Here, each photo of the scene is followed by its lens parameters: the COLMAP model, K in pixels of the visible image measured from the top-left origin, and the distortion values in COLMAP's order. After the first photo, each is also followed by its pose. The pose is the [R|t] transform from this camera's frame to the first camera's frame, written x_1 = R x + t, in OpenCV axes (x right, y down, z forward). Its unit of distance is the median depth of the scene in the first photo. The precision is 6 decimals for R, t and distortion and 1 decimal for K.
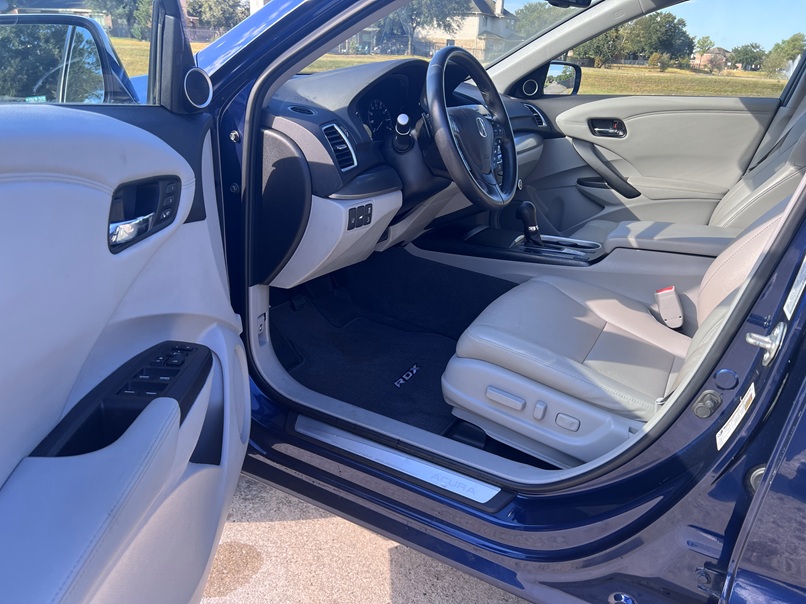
lens RADIAL K [[606.3, 0, 402.2], [0, 606.3, 302.8], [0, 0, 1]] dist [0.032832, -0.042720]
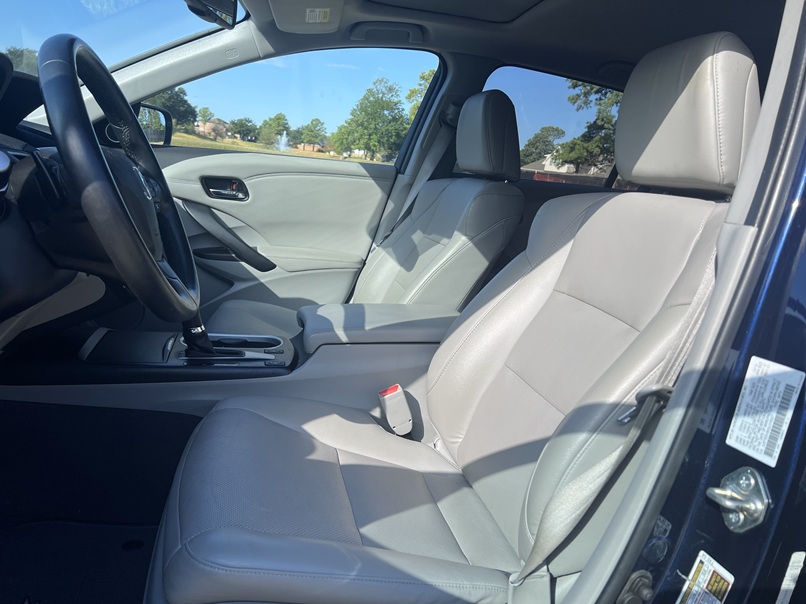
lens RADIAL K [[606.3, 0, 395.3], [0, 606.3, 298.0], [0, 0, 1]] dist [0.032832, -0.042720]
pose [[0.741258, -0.088828, 0.665317, -0.056310], [0.154841, 0.987100, -0.040725, -0.073195], [-0.653117, 0.133206, 0.745449, 0.259385]]
